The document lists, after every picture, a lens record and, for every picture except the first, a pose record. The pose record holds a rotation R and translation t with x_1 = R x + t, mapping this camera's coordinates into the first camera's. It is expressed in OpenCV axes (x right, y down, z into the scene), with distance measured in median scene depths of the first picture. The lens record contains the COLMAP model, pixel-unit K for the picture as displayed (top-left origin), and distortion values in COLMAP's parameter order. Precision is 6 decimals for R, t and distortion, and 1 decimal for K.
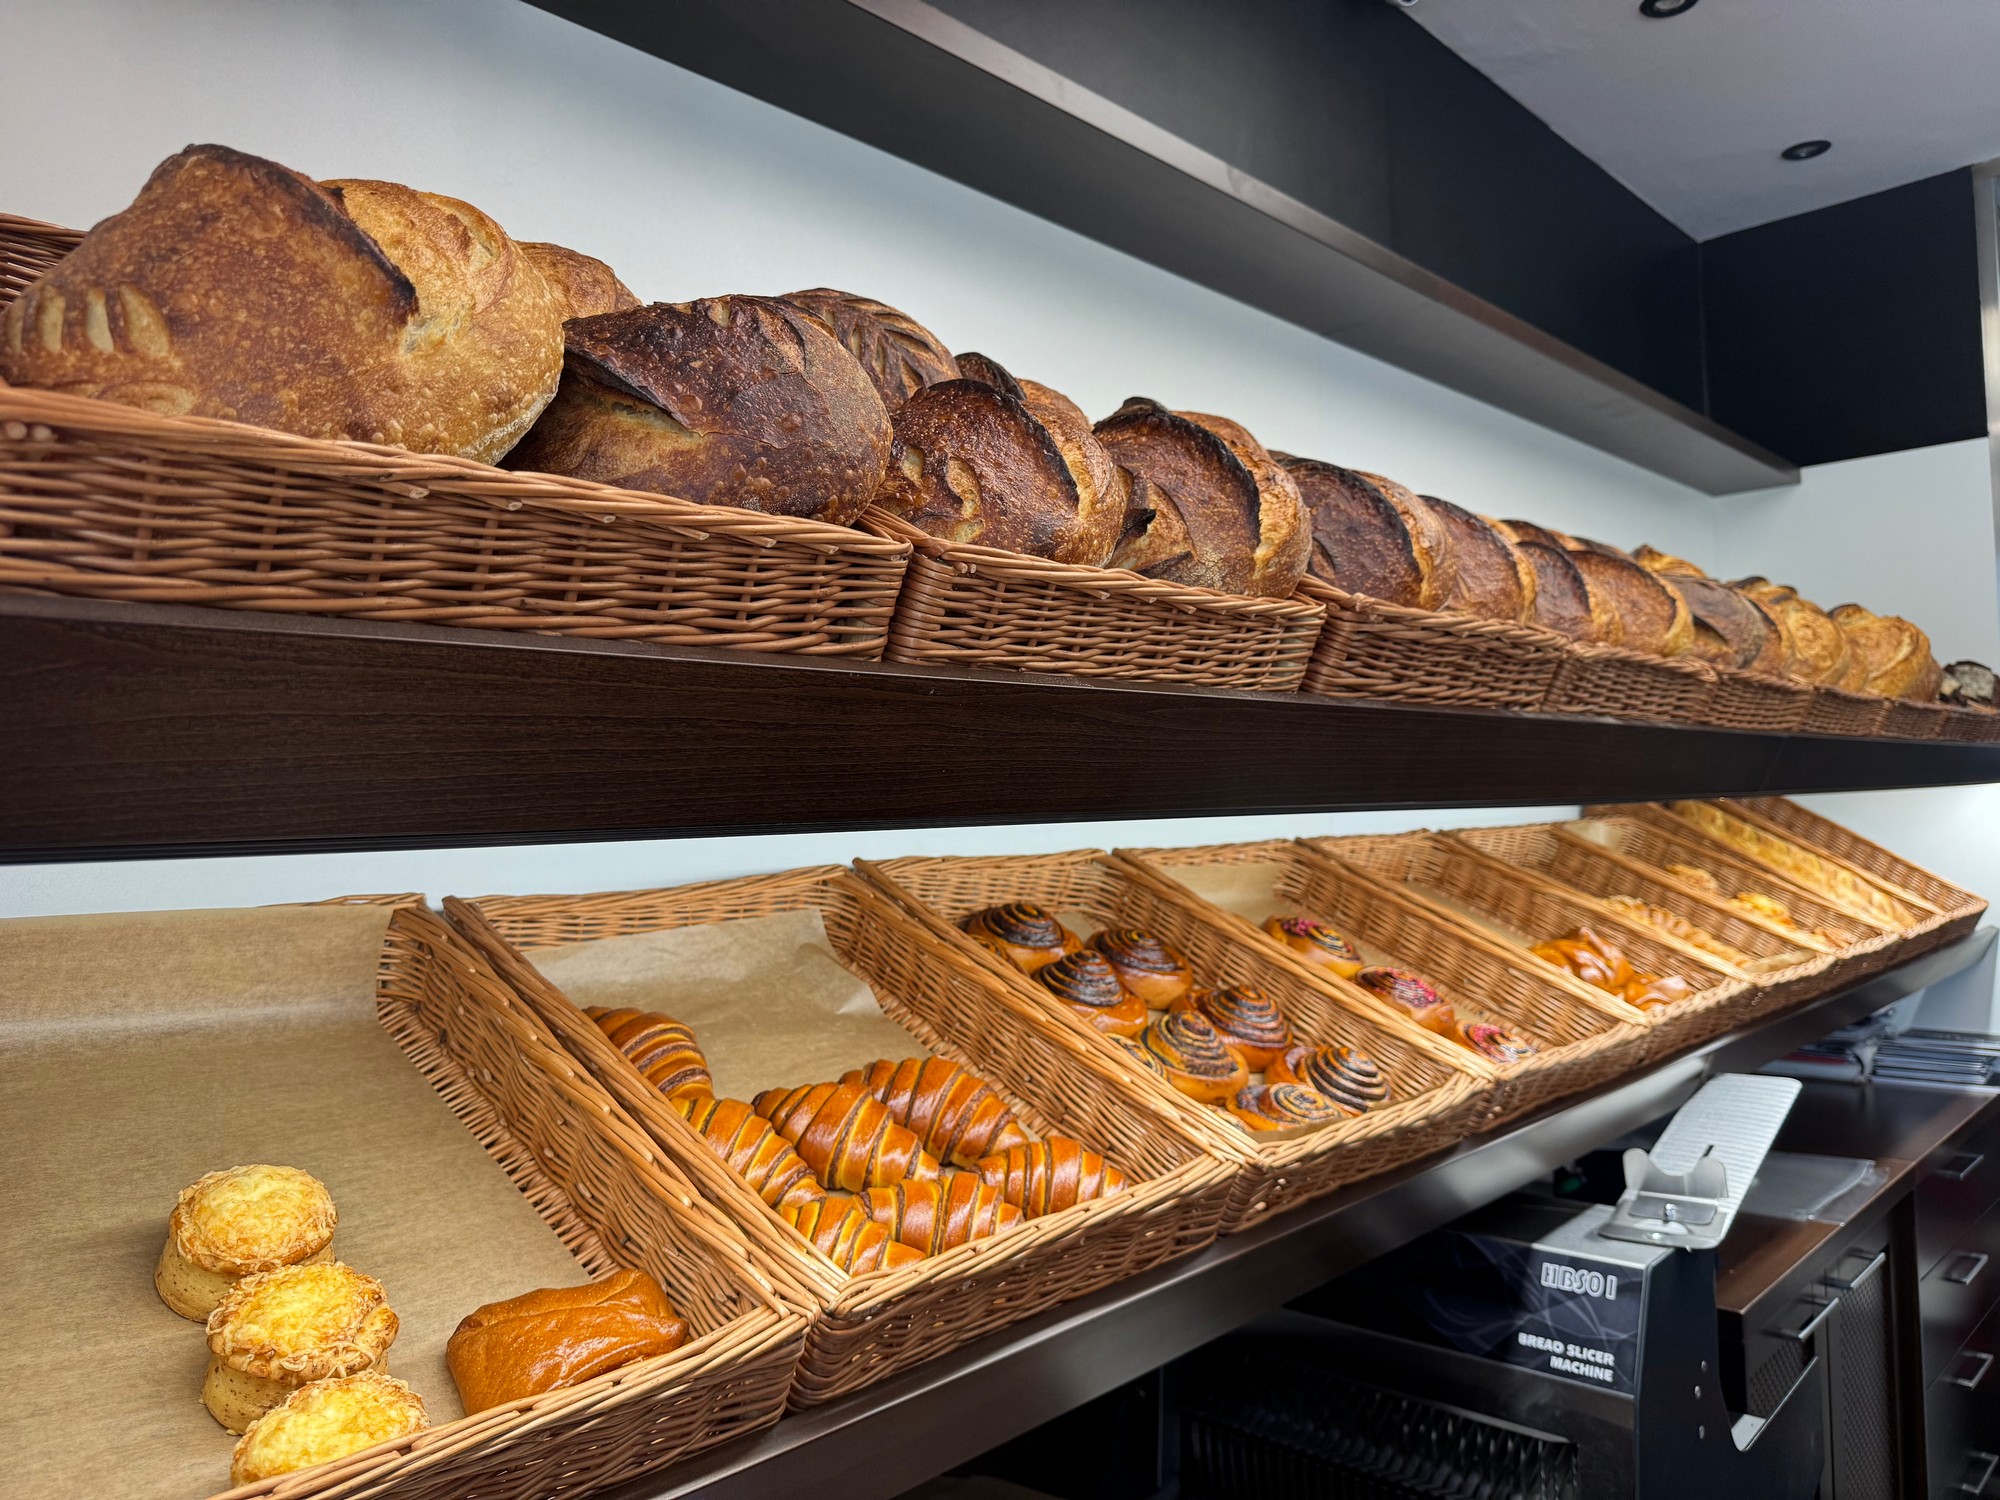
lens RADIAL K [[1412.2, 0, 1000.0], [0, 1412.2, 750.0], [0, 0, 1]] dist [0.092200, -0.157469]
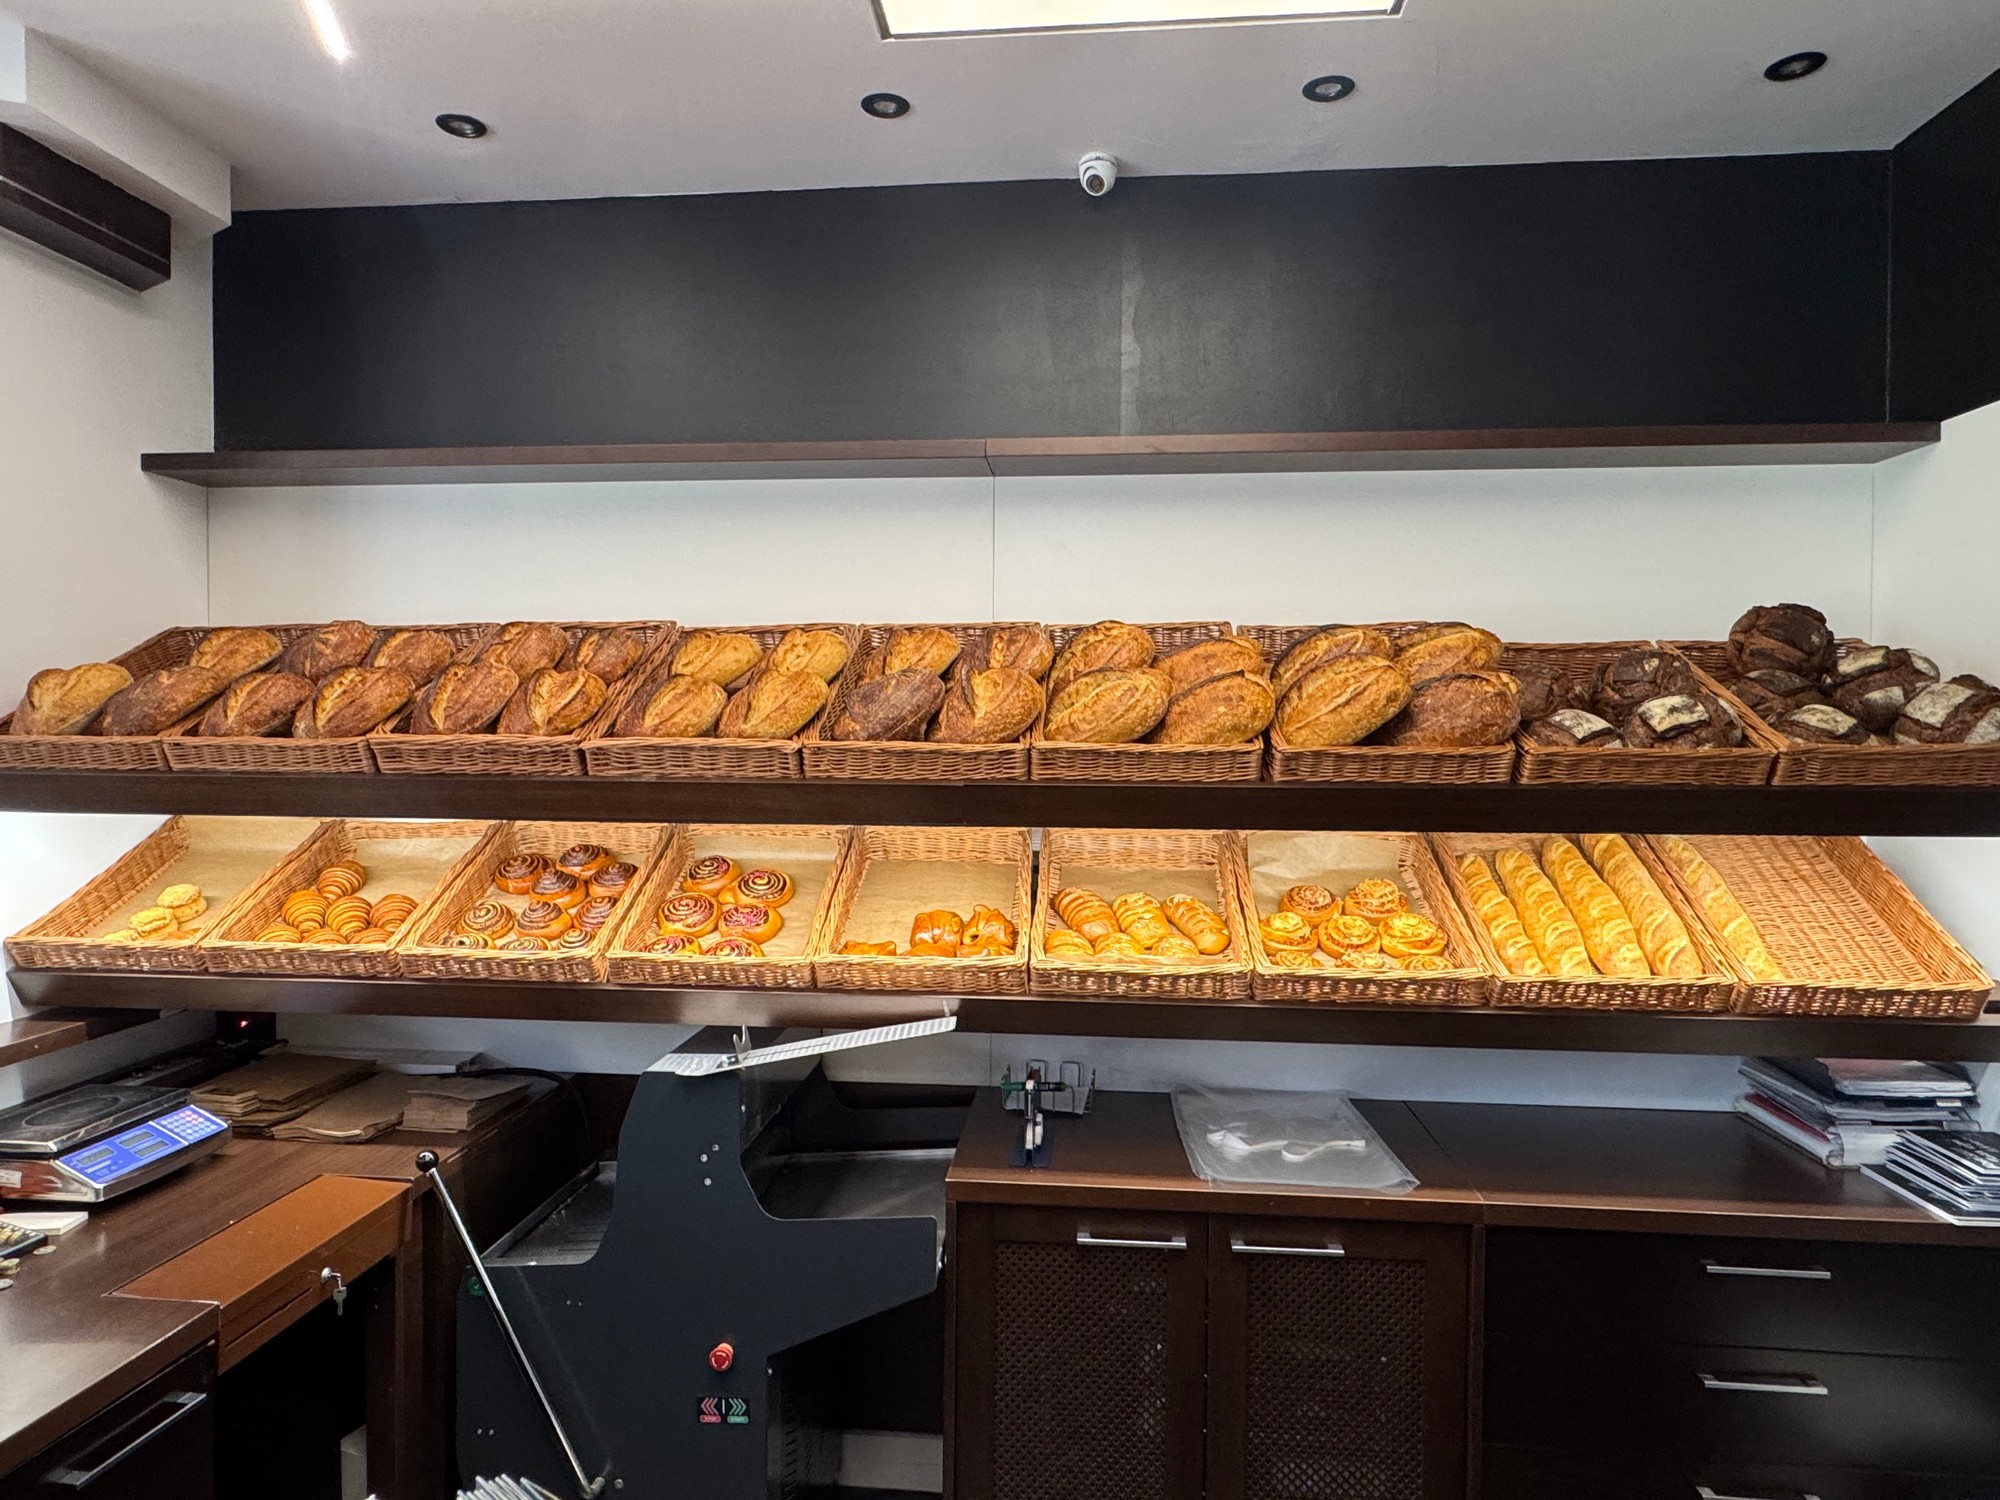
lens RADIAL K [[1154.2, 0, 1000.0], [0, 1154.2, 750.0], [0, 0, 1]] dist [-0.001627, -0.000156]
pose [[0.623738, 0.047797, -0.780170, 2.509593], [0.009572, 0.997587, 0.068770, -0.209217], [0.781575, -0.050362, 0.621775, 0.585432]]
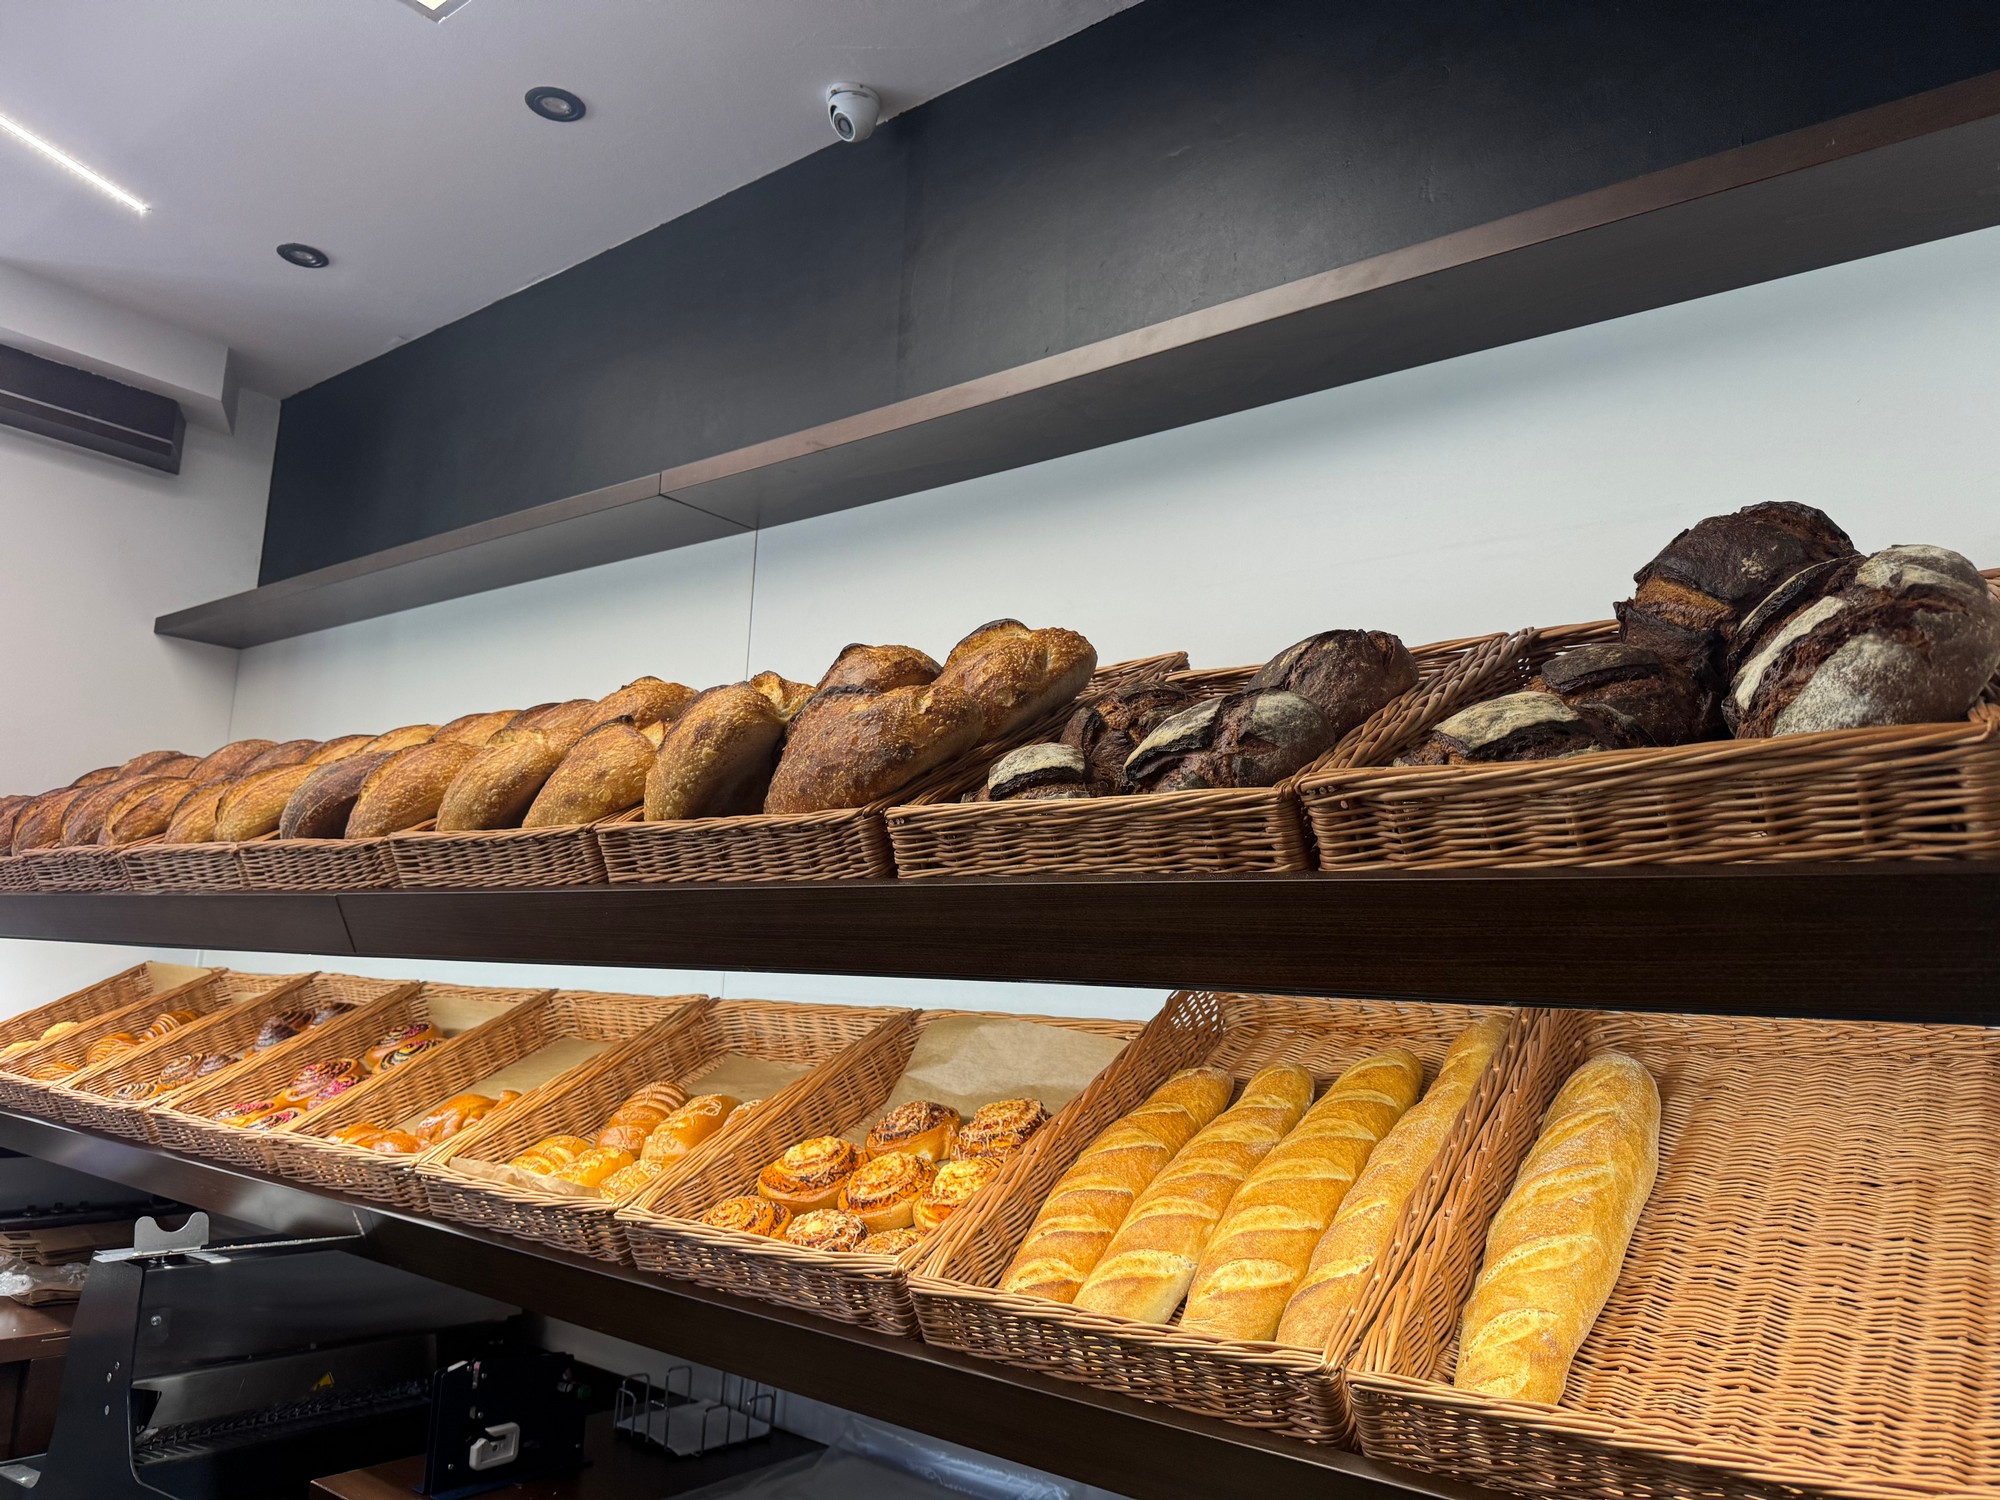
lens RADIAL K [[1412.2, 0, 1000.0], [0, 1412.2, 750.0], [0, 0, 1]] dist [0.092200, -0.157469]
pose [[0.092141, -0.132014, -0.986956, 2.781223], [-0.009326, 0.991015, -0.133427, 0.032388], [0.995702, 0.021498, 0.090082, 2.388140]]
